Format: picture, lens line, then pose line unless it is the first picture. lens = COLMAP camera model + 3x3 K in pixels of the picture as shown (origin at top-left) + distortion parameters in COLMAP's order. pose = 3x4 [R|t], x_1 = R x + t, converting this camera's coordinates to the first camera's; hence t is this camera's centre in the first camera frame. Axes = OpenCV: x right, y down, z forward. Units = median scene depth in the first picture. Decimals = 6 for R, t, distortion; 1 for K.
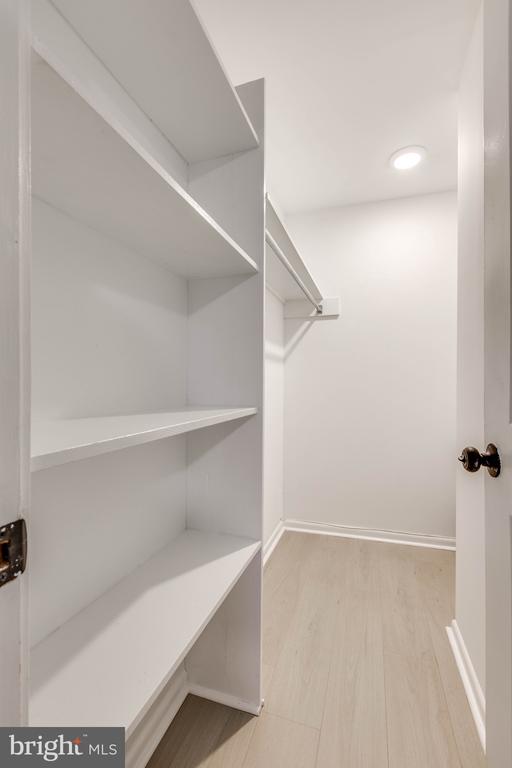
lens RADIAL K [[344.2, 0, 256.4], [0, 344.2, 384.4], [0, 0, 1]] dist [0.002017, 0.000154]
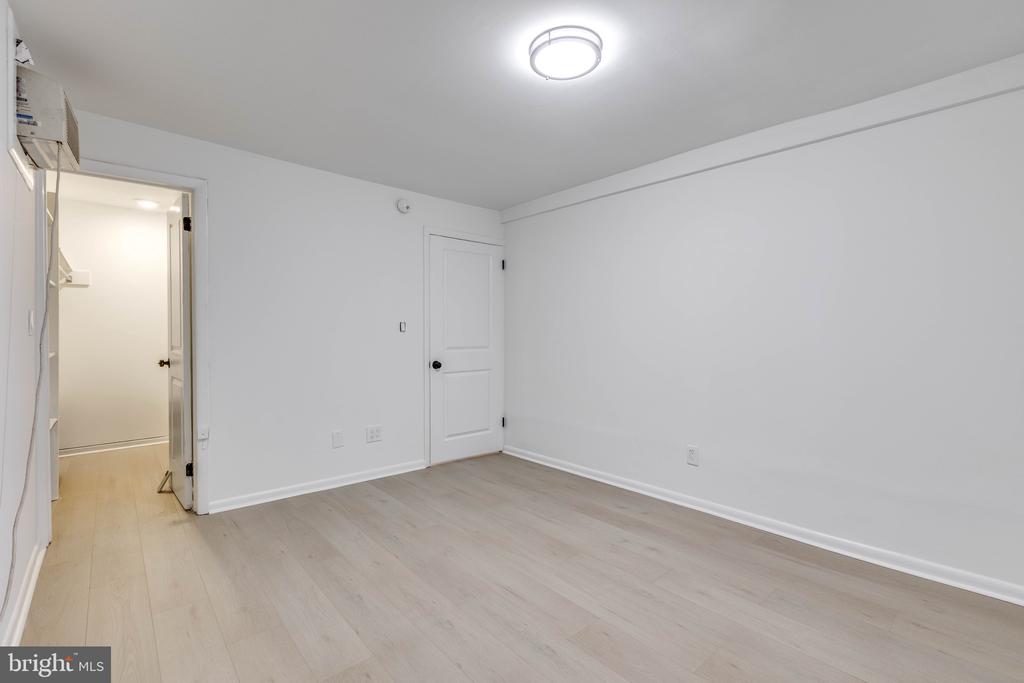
lens RADIAL K [[458.9, 0, 513.8], [0, 458.9, 337.5], [0, 0, 1]] dist [0.002017, 0.000154]
pose [[0.506302, -0.005875, 0.862336, -0.957436], [-0.001735, 0.999968, 0.007831, -0.047212], [-0.862354, -0.005461, 0.506276, -2.698067]]
